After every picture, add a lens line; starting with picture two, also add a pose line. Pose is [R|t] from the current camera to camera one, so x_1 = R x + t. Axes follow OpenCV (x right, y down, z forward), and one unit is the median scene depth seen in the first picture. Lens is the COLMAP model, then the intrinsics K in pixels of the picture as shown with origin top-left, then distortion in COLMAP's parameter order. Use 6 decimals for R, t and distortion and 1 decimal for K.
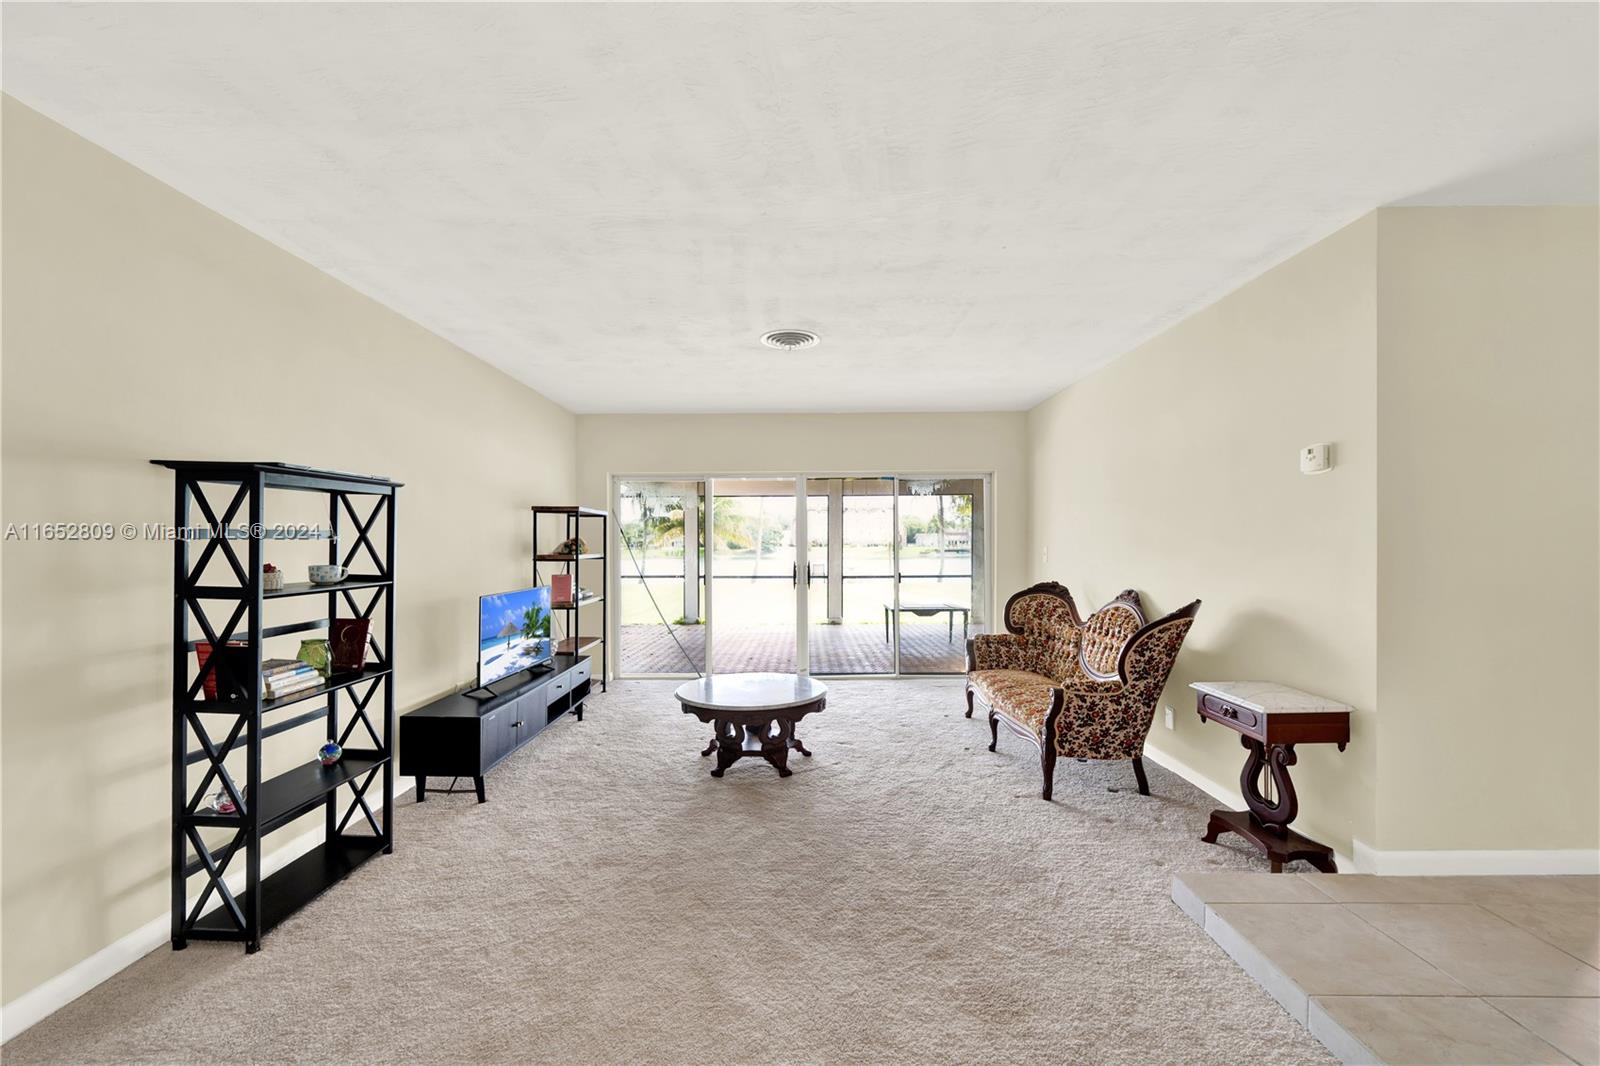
lens RADIAL K [[652.0, 0, 804.5], [0, 652.0, 540.2], [0, 0, 1]] dist [-0.000853, -0.000214]
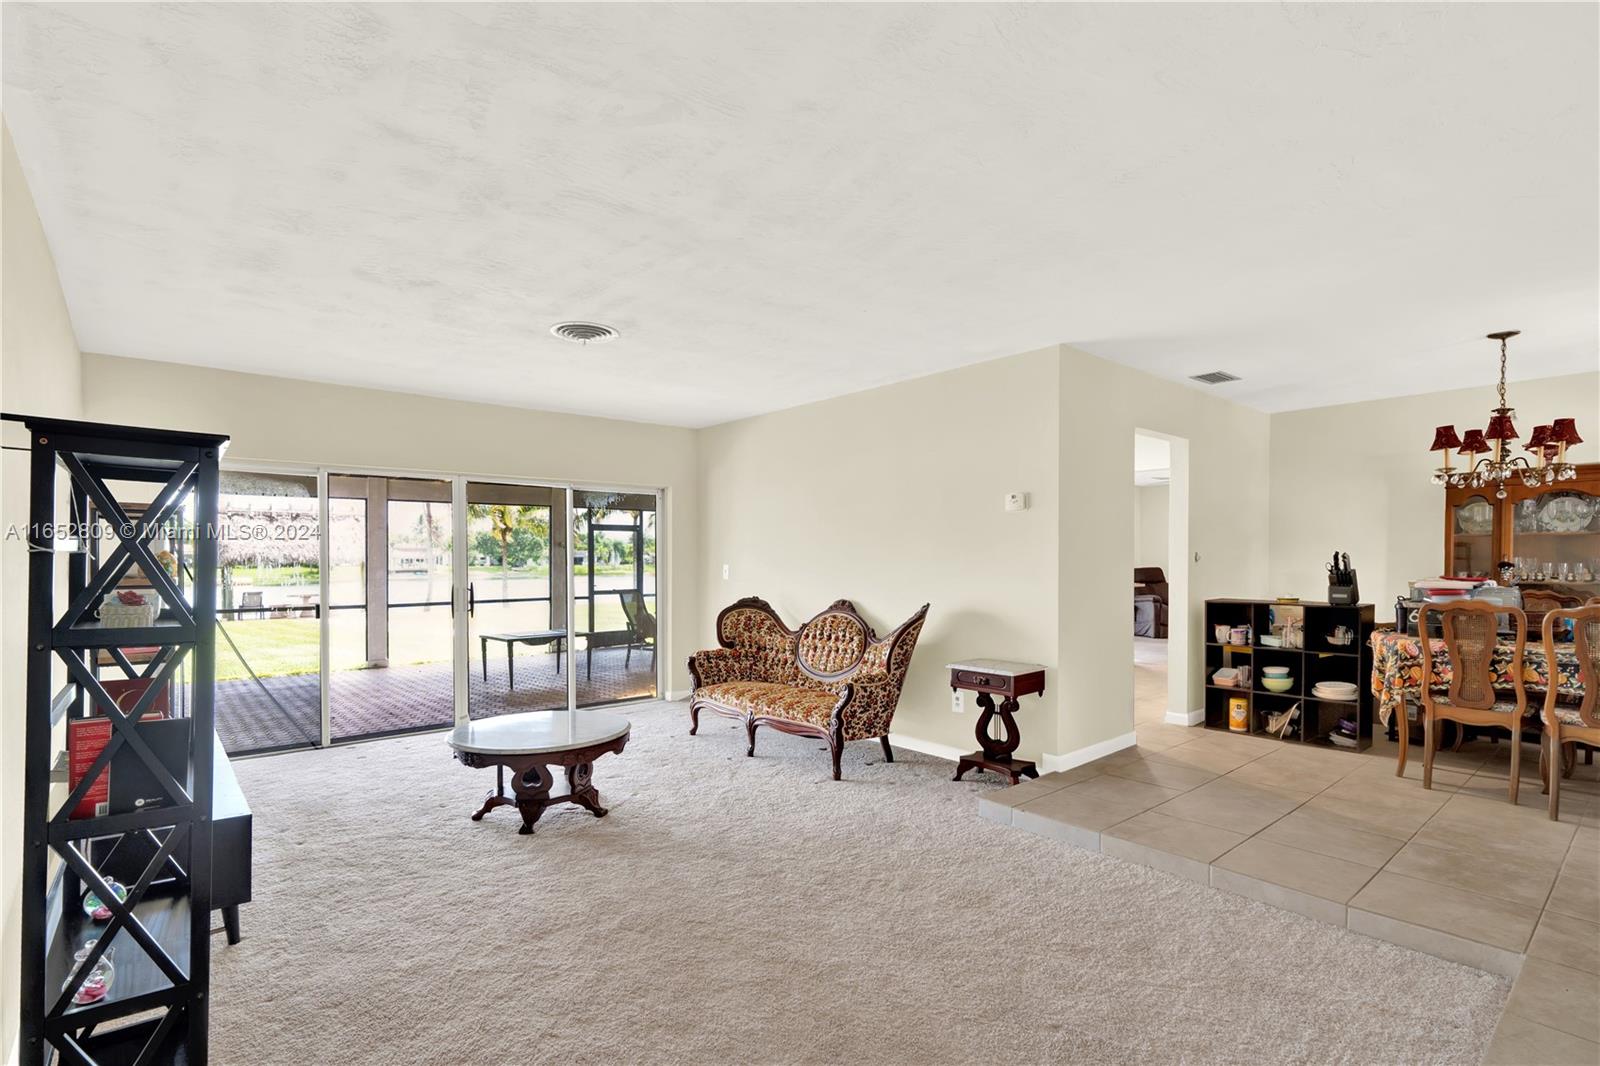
lens RADIAL K [[759.6, 0, 792.5], [0, 759.6, 564.8], [0, 0, 1]] dist [0.001298, 0.000381]
pose [[0.758265, -0.003594, 0.651937, -0.555362], [-0.001561, 0.999972, 0.007329, 0.003232], [-0.651945, -0.006575, 0.758238, 0.025126]]
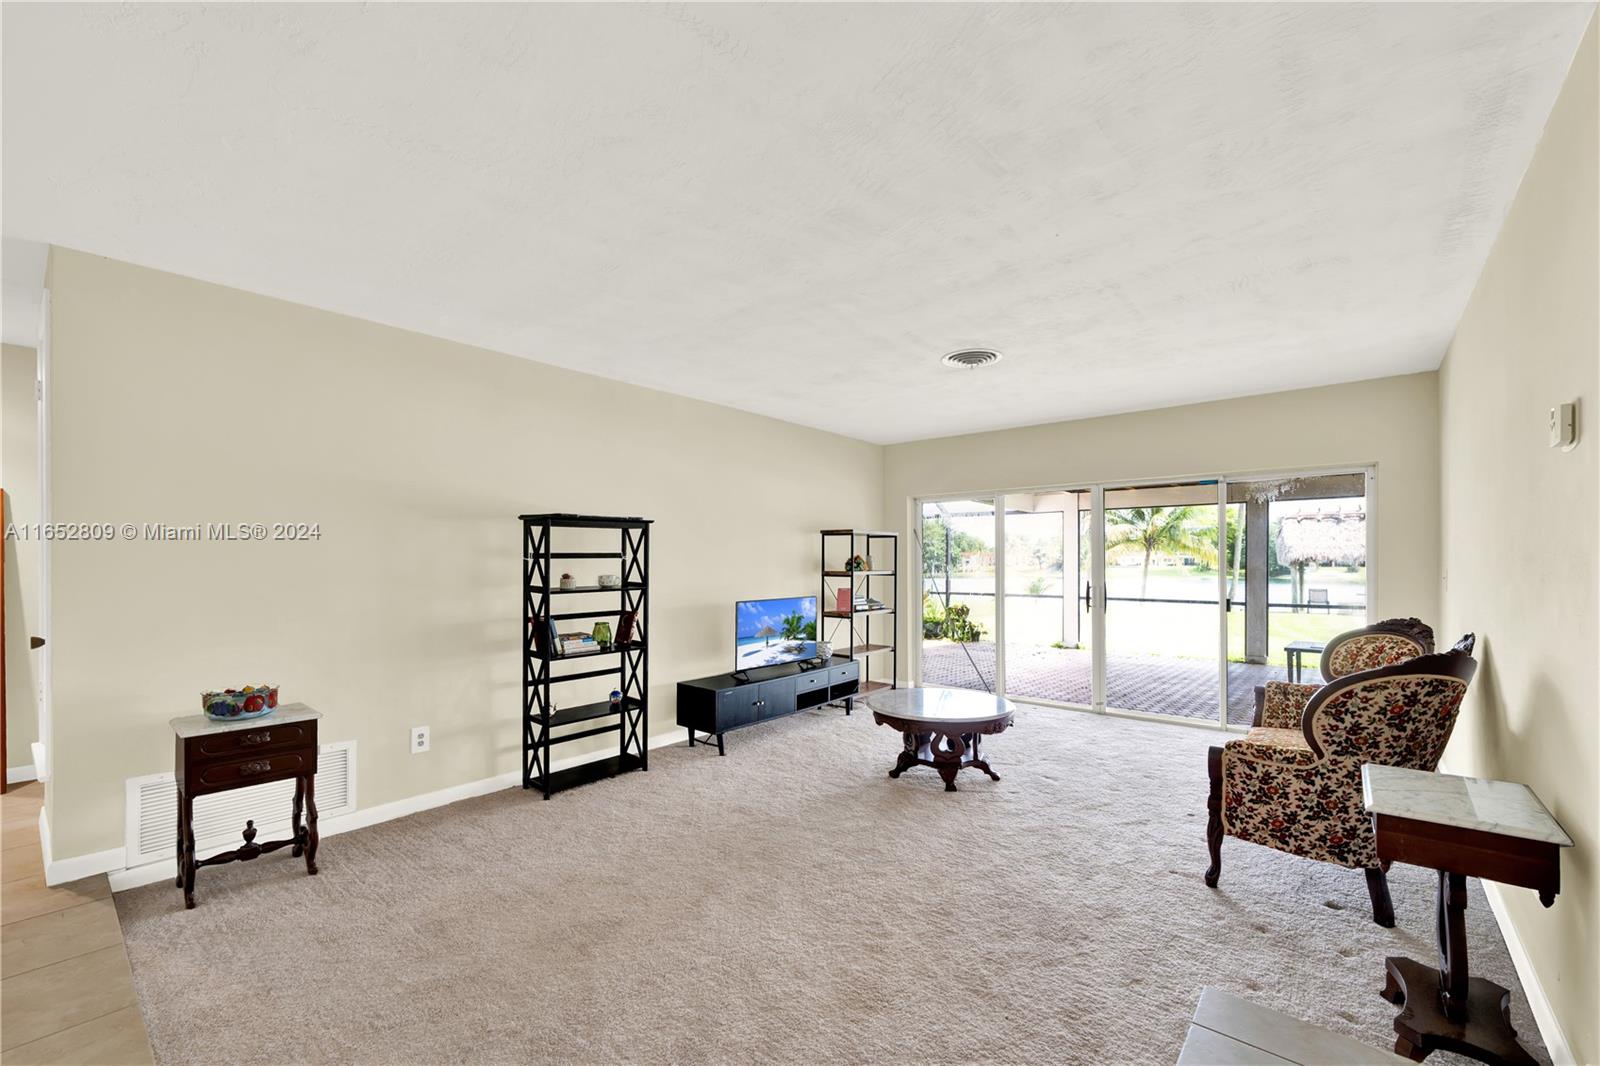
lens RADIAL K [[671.0, 0, 798.6], [0, 671.0, 555.8], [0, 0, 1]] dist [-0.000944, -0.000186]
pose [[0.763918, -0.003115, -0.645306, 0.501416], [0.001085, 0.999993, -0.003544, -0.001529], [0.645313, 0.002007, 0.763916, 0.049903]]
